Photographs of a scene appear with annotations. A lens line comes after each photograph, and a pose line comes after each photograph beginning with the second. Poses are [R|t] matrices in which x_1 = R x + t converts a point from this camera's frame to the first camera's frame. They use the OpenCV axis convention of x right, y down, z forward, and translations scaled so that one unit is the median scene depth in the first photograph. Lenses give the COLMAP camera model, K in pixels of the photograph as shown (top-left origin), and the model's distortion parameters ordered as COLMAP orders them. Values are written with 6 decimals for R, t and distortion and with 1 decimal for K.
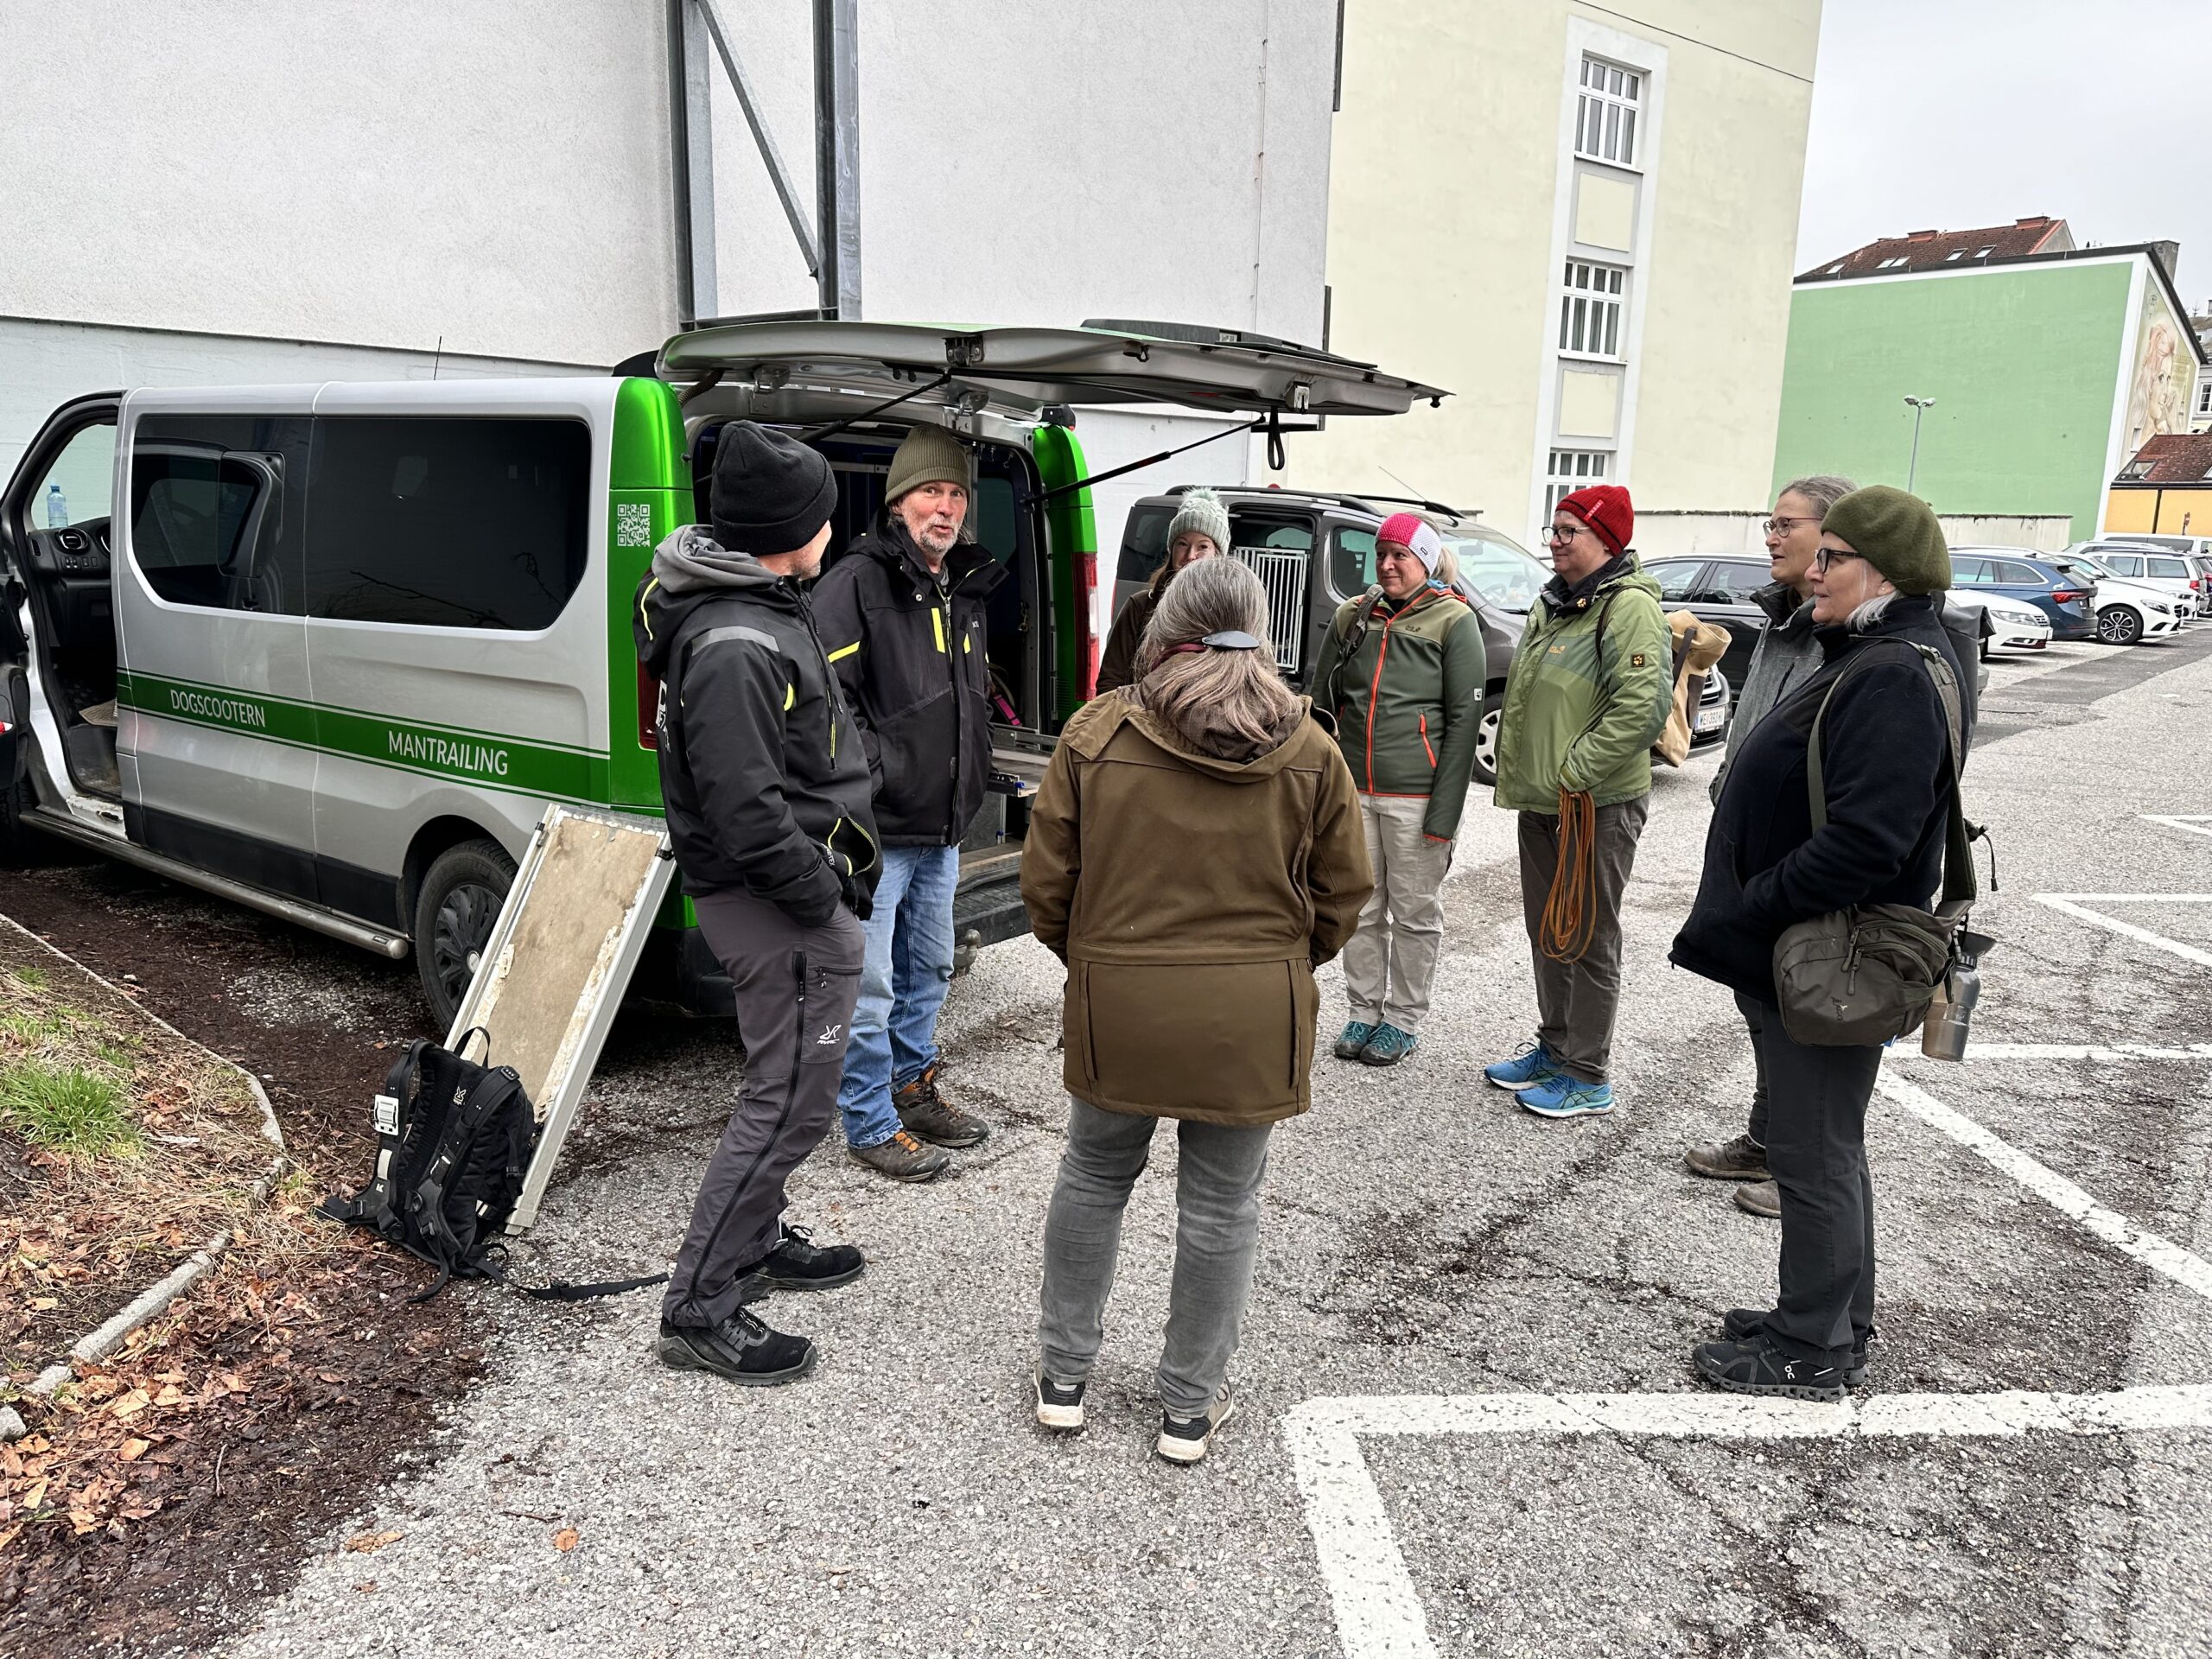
lens RADIAL K [[1555.5, 0, 1126.6], [0, 1555.5, 815.1], [0, 0, 1]] dist [0.012776, -0.011121]
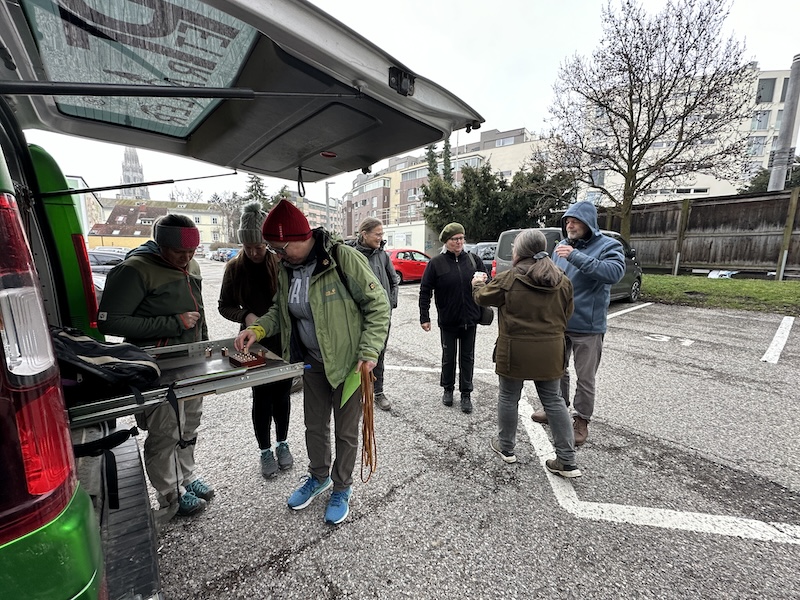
lens RADIAL K [[323.4, 0, 399.7], [0, 323.4, 299.4], [0, 0, 1]] dist [-0.000953, -0.000713]
pose [[0.221229, -0.162455, 0.961596, -0.042750], [0.180449, 0.975820, 0.123344, -0.013398], [-0.958382, 0.146232, 0.245194, 0.094788]]
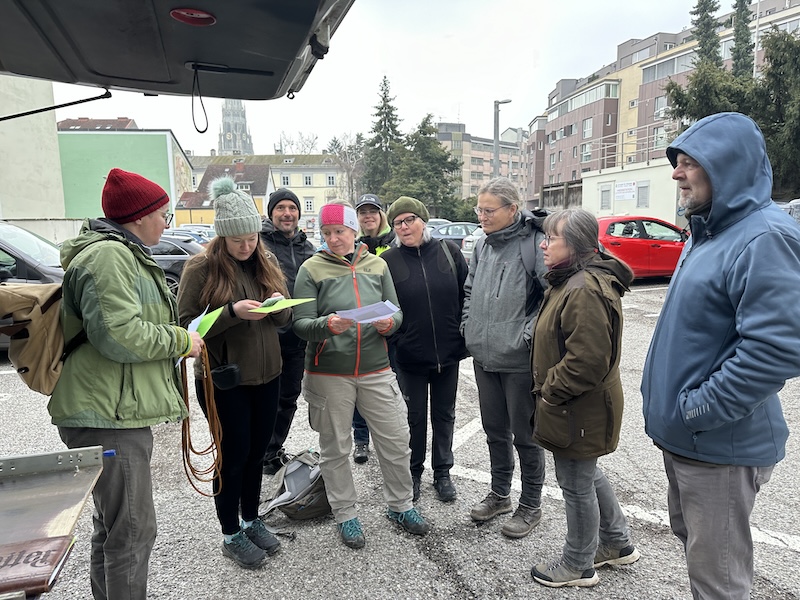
lens RADIAL K [[561.2, 0, 404.8], [0, 561.2, 297.6], [0, 0, 1]] dist [0.049531, -0.055754]
pose [[0.573710, -0.141568, 0.806731, -0.016338], [0.187107, 0.981558, 0.039185, -0.013472], [-0.797400, 0.128464, 0.589618, 0.086240]]
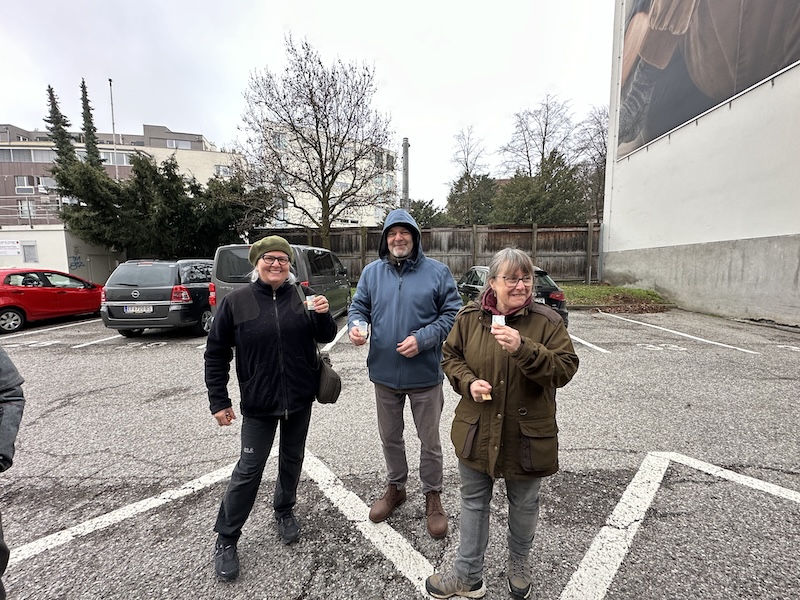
lens RADIAL K [[323.4, 0, 401.1], [0, 323.4, 300.0], [0, 0, 1]] dist [-0.000953, -0.000713]
pose [[-0.614026, -0.094297, 0.783633, -0.004139], [0.141242, 0.963684, 0.226636, -0.016388], [-0.776545, 0.249843, -0.578408, 0.106218]]
